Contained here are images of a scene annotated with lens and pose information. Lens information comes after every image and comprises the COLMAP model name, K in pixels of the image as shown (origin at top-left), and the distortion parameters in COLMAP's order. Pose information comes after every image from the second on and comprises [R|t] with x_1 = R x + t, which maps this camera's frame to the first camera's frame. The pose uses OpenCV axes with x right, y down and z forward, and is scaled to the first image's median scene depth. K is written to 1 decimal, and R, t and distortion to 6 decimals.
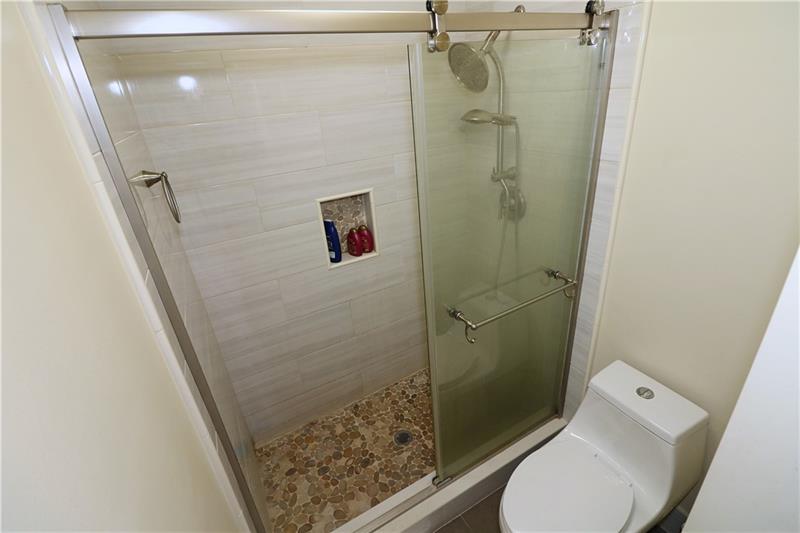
lens RADIAL K [[373.0, 0, 399.9], [0, 373.0, 257.1], [0, 0, 1]] dist [0.009457, -0.019306]
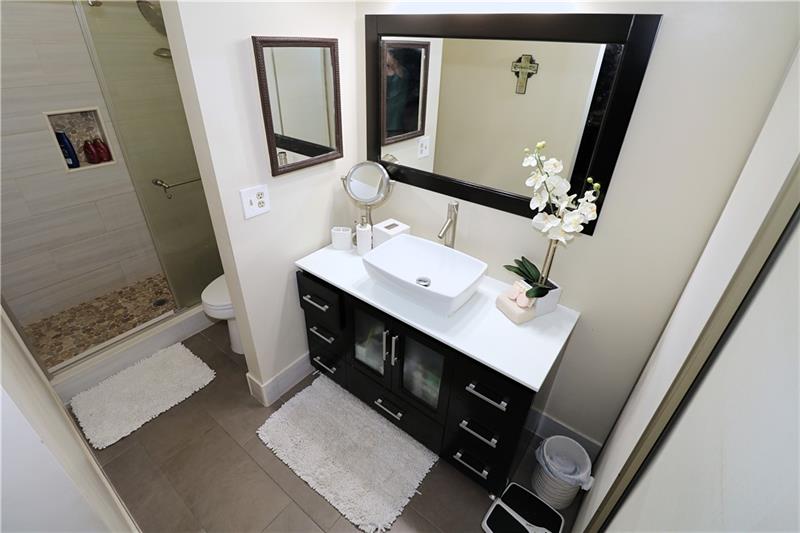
lens RADIAL K [[373.0, 0, 399.9], [0, 373.0, 257.1], [0, 0, 1]] dist [0.009457, -0.019306]
pose [[0.905269, -0.111286, 0.410004, 0.266518], [0.069620, 0.990895, 0.115237, 0.237197], [-0.419095, -0.075776, 0.904775, -0.583435]]
